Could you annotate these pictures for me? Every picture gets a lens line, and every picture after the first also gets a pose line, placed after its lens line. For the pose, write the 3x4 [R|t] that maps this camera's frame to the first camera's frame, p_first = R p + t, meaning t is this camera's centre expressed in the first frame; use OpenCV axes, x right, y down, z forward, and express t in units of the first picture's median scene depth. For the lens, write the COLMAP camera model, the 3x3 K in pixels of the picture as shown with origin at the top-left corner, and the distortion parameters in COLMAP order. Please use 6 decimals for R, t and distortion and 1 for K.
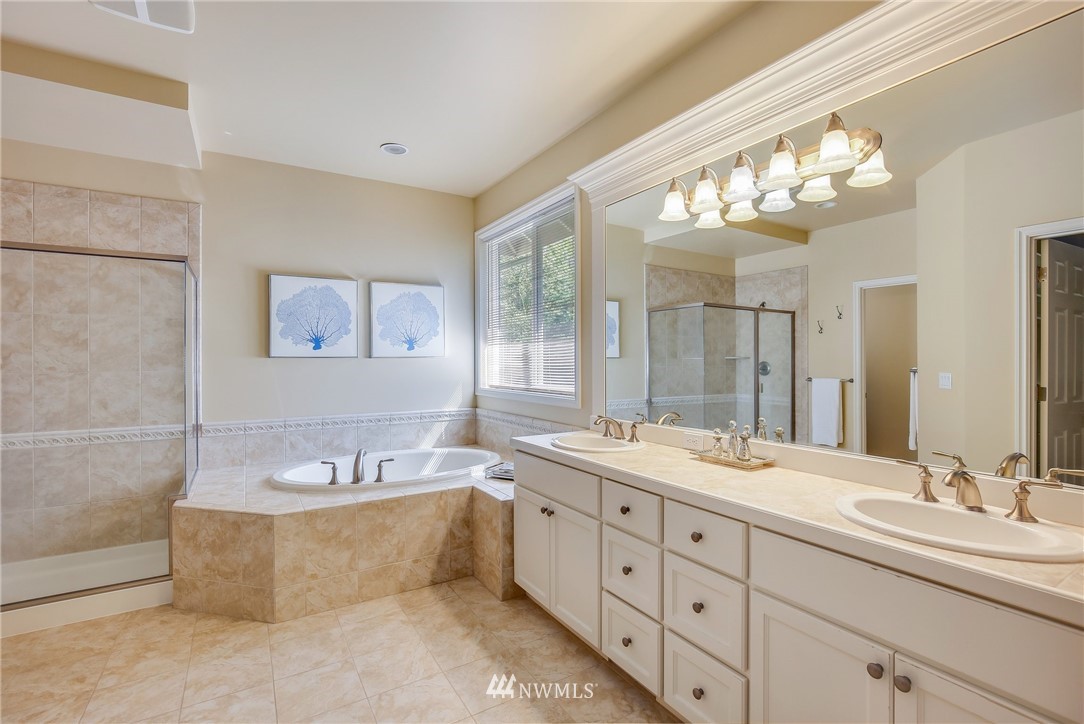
lens RADIAL K [[500.3, 0, 551.3], [0, 500.3, 364.2], [0, 0, 1]] dist [-0.009043, -0.000041]
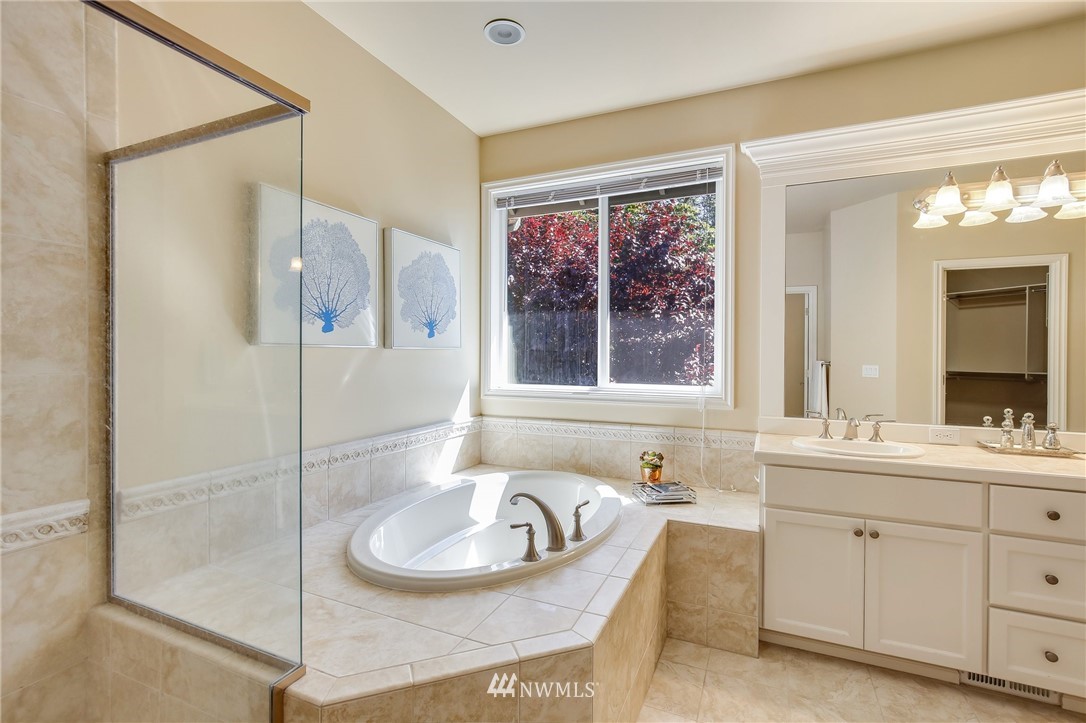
lens RADIAL K [[490.0, 0, 543.0], [0, 490.0, 361.5], [0, 0, 1]] dist [0.003134, 0.000521]
pose [[0.821833, -0.000918, 0.569728, -0.658597], [-0.002777, 0.999980, 0.005617, 0.000850], [-0.569722, -0.006198, 0.821814, 0.445131]]
